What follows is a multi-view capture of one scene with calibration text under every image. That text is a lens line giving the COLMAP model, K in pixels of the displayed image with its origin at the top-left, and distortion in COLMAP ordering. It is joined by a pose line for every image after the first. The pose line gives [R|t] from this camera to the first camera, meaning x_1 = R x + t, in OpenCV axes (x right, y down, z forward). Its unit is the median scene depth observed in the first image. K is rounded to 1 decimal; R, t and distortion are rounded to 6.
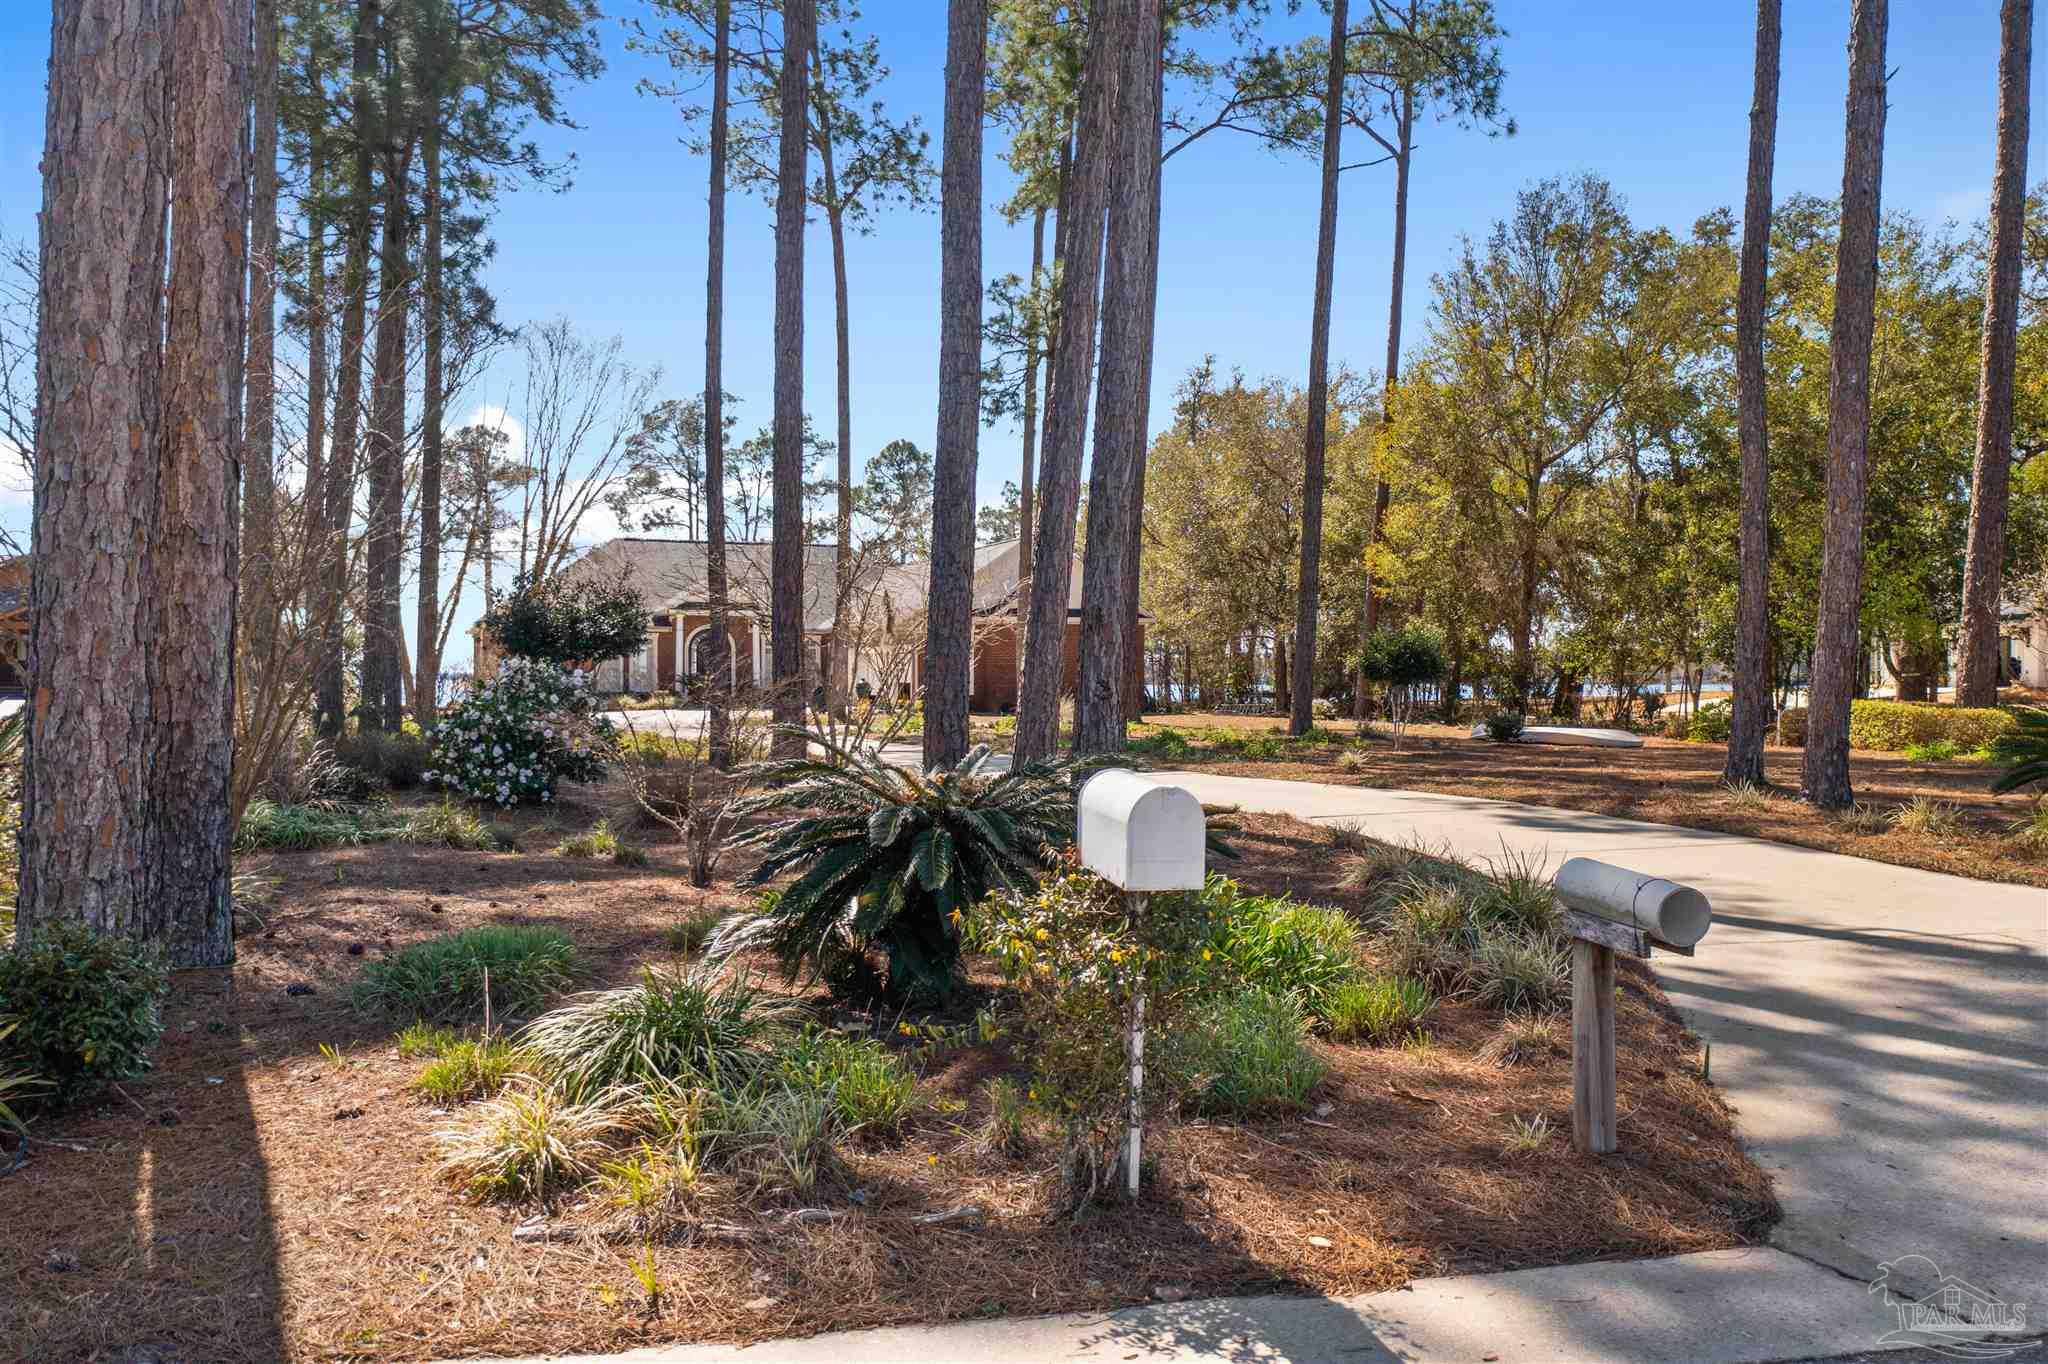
lens RADIAL K [[1627.4, 0, 1024.5], [0, 1627.4, 690.3], [0, 0, 1]] dist [0.000153, 0.000172]
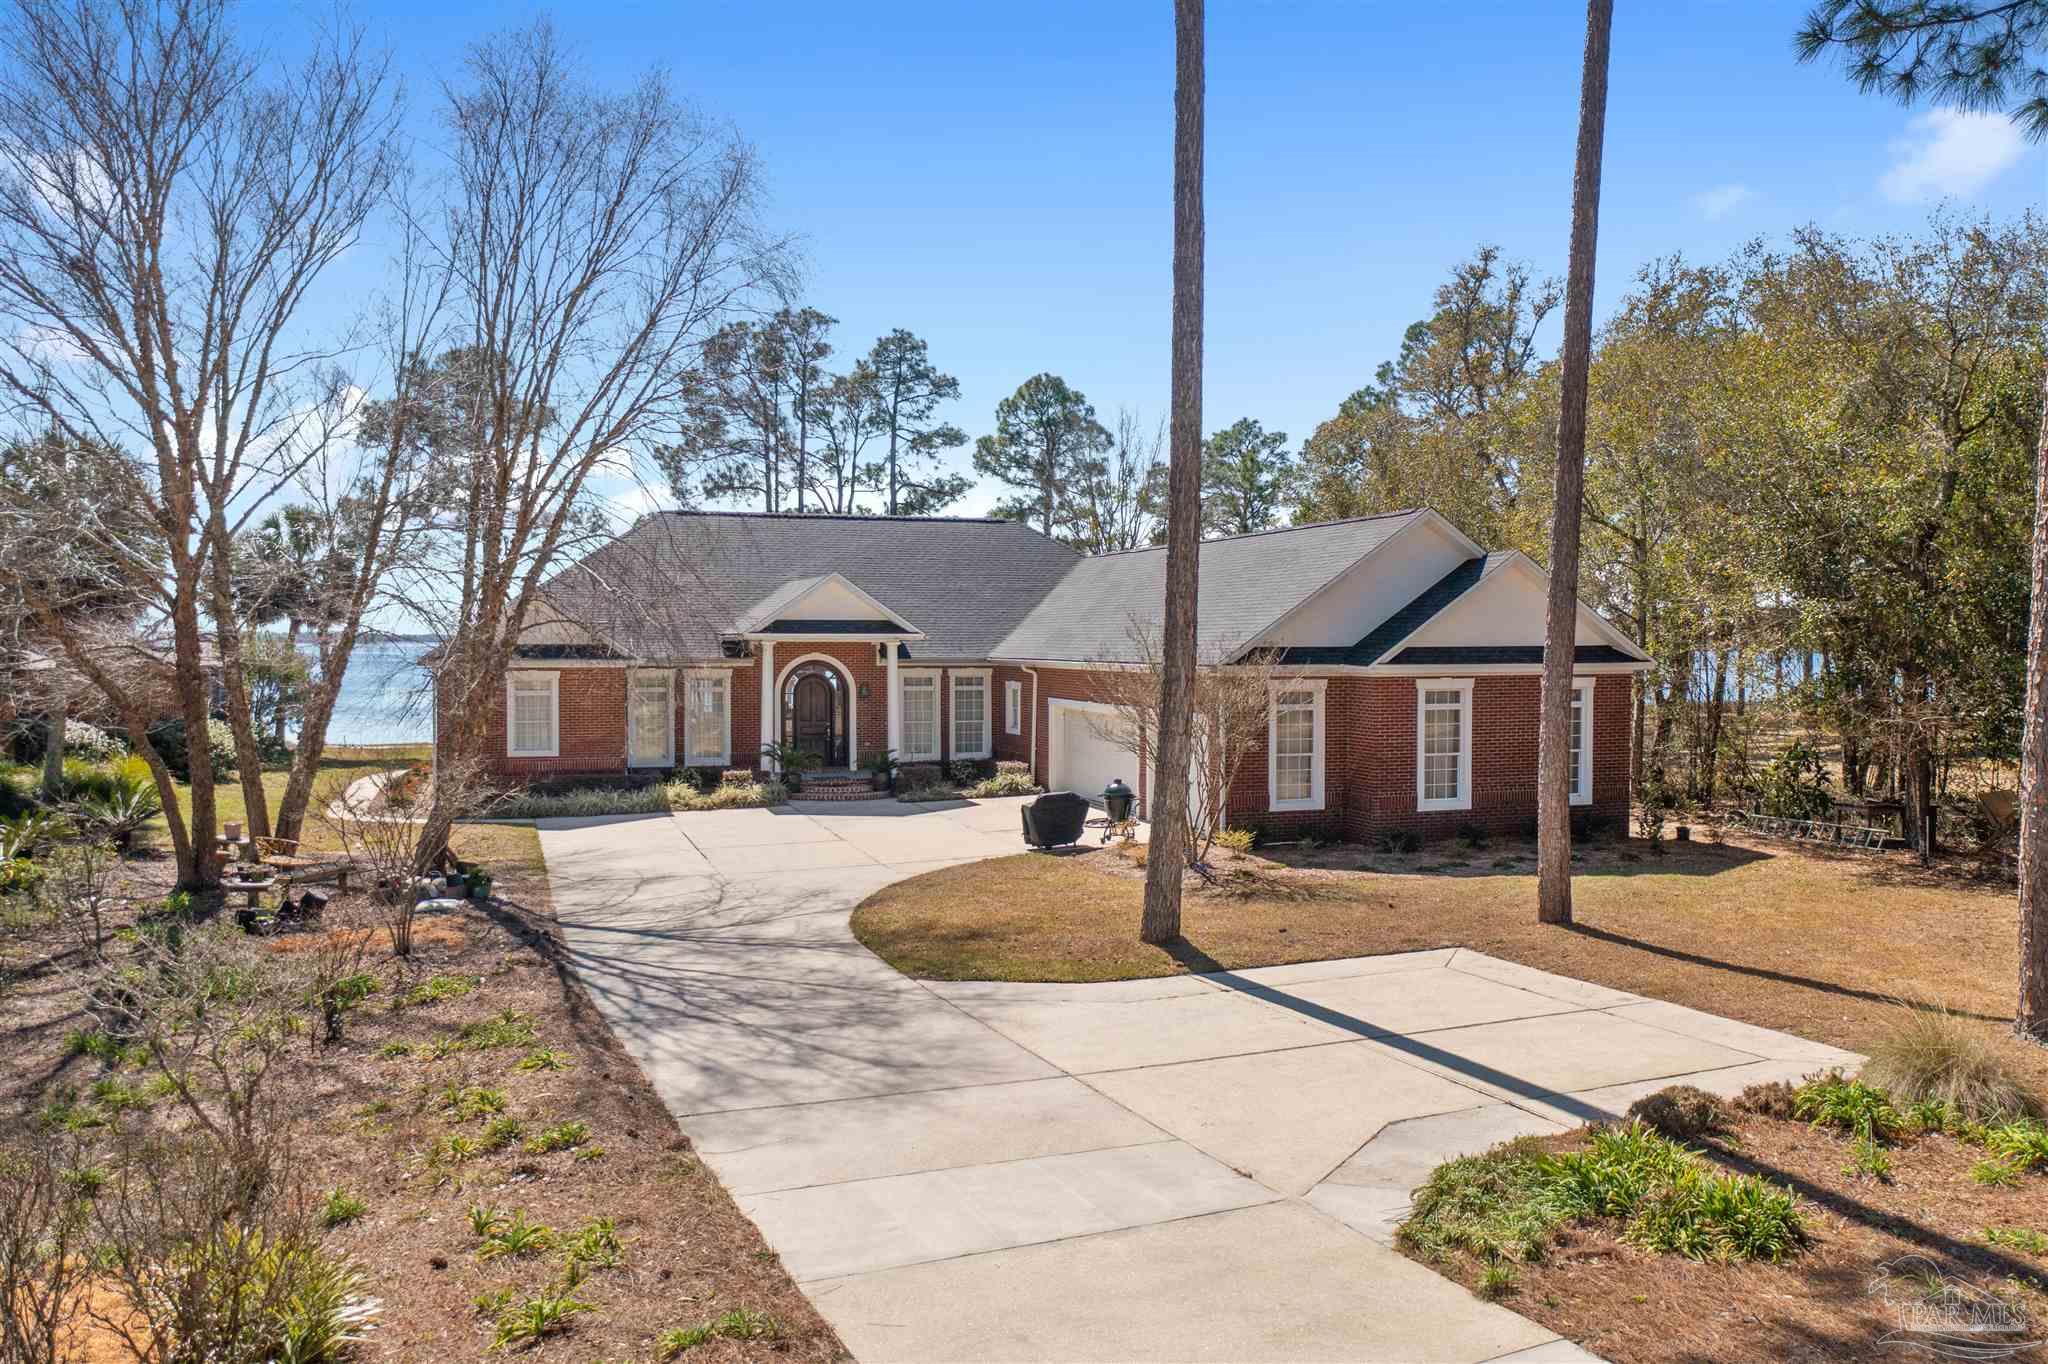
lens RADIAL K [[1627.4, 0, 1023.9], [0, 1627.4, 675.0], [0, 0, 1]] dist [0.000153, 0.000172]
pose [[0.999367, -0.000227, -0.035581, -0.060849], [0.000731, 0.999900, 0.014157, -0.026632], [0.035574, -0.014174, 0.999267, 0.255570]]
